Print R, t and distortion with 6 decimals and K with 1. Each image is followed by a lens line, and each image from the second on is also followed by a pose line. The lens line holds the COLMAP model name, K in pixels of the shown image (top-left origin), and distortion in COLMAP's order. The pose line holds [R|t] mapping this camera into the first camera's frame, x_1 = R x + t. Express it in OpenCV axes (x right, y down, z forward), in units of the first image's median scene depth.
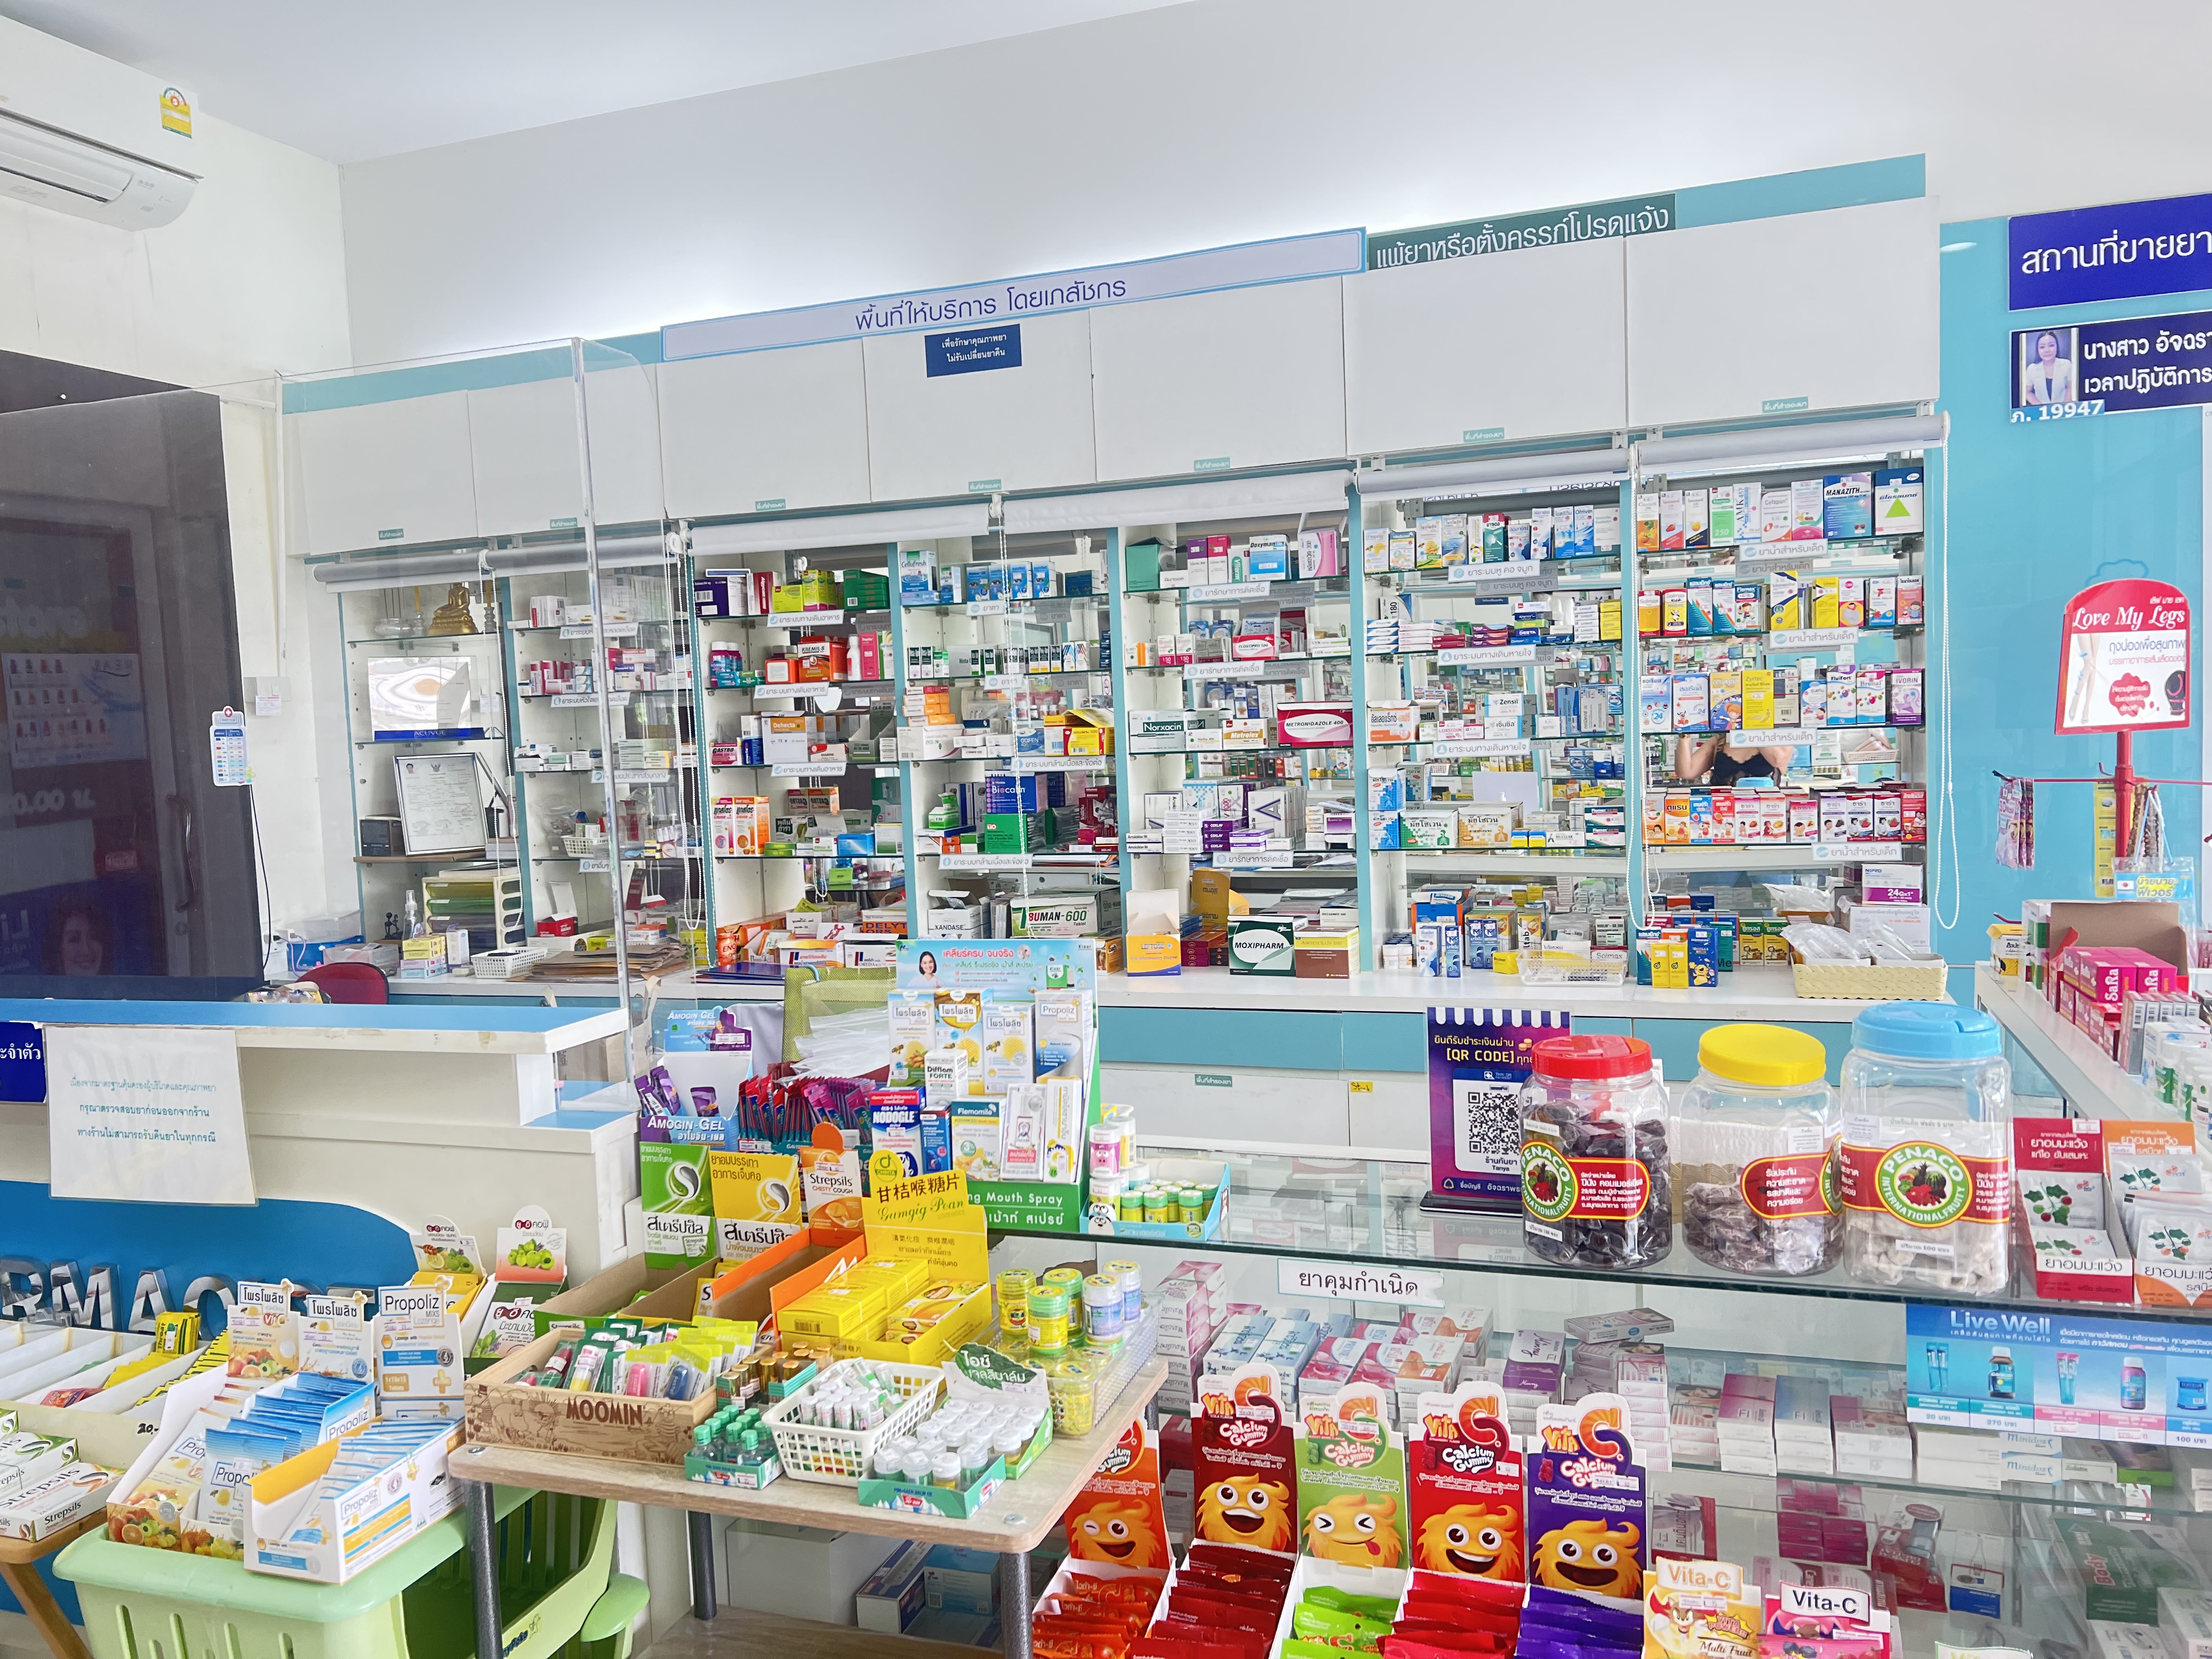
lens RADIAL K [[1669.0, 0, 1142.0], [0, 1669.0, 827.4], [0, 0, 1]] dist [0.088464, -0.114026]
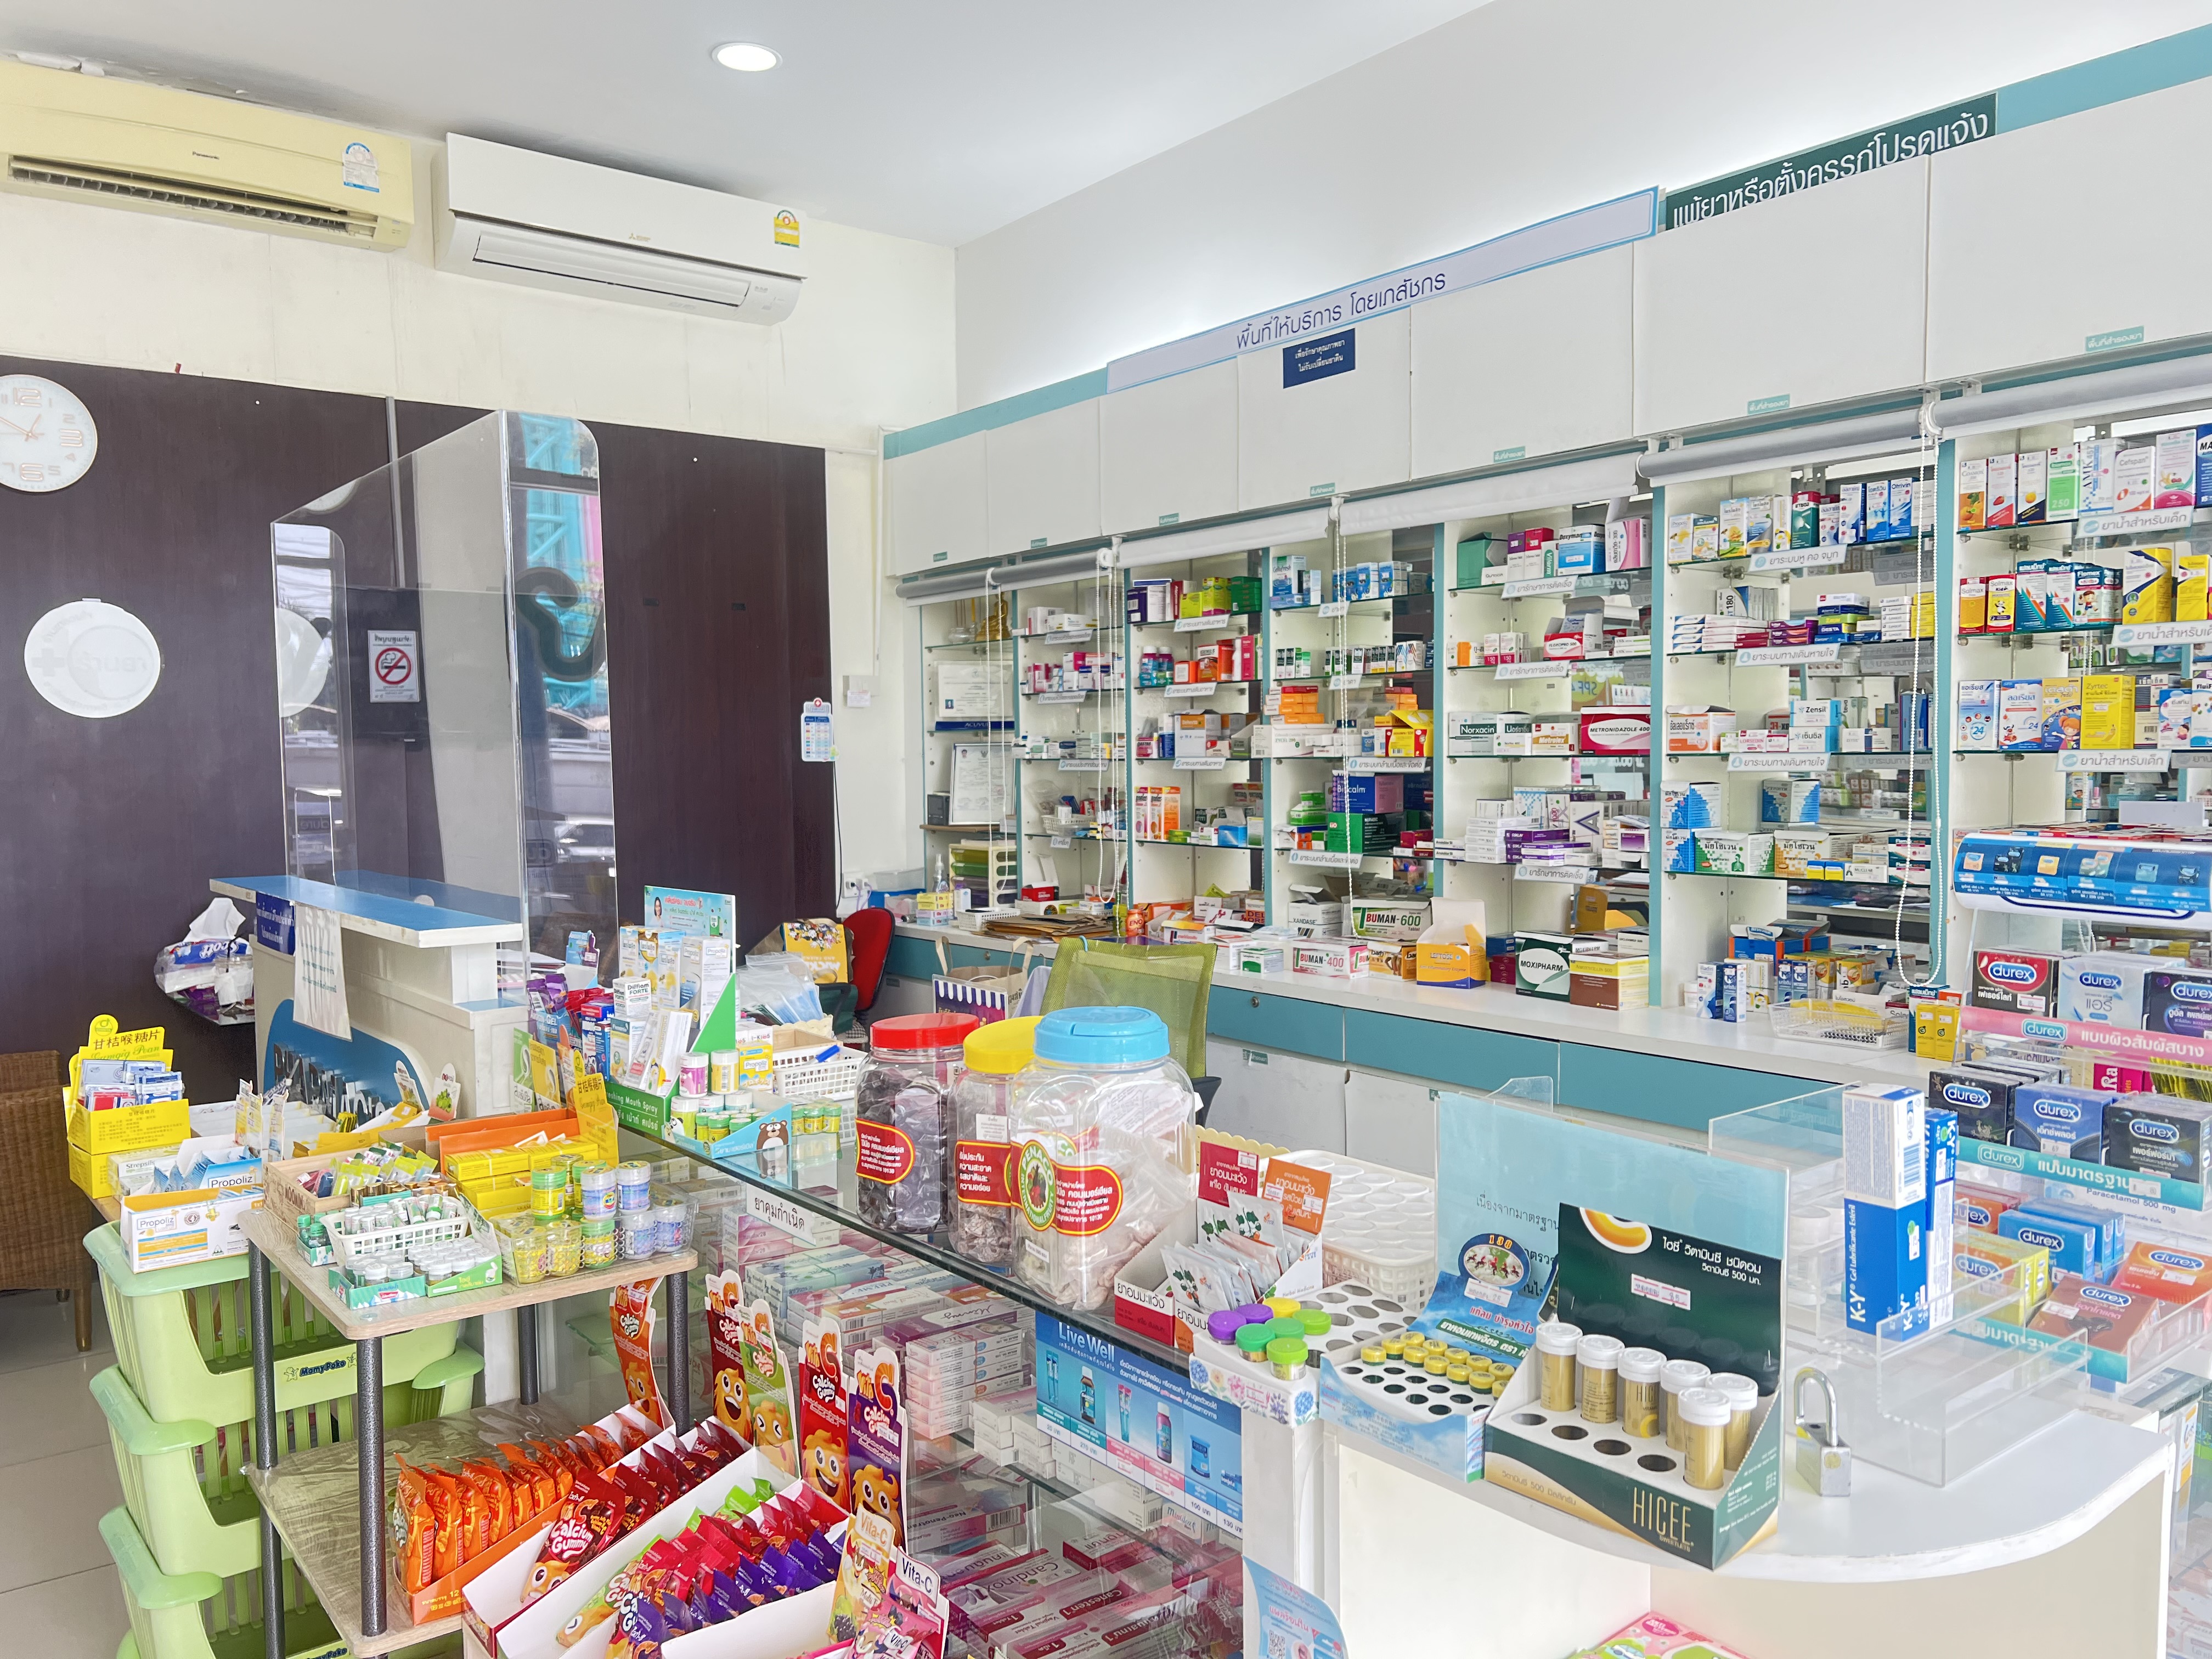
lens RADIAL K [[1669.1, 0, 1108.9], [0, 1669.1, 843.2], [0, 0, 1]] dist [0.046911, -0.047843]
pose [[0.843823, 0.061398, -0.533098, 0.356631], [-0.059208, 0.998020, 0.021225, -0.003233], [0.533345, 0.013653, 0.845787, 0.072979]]
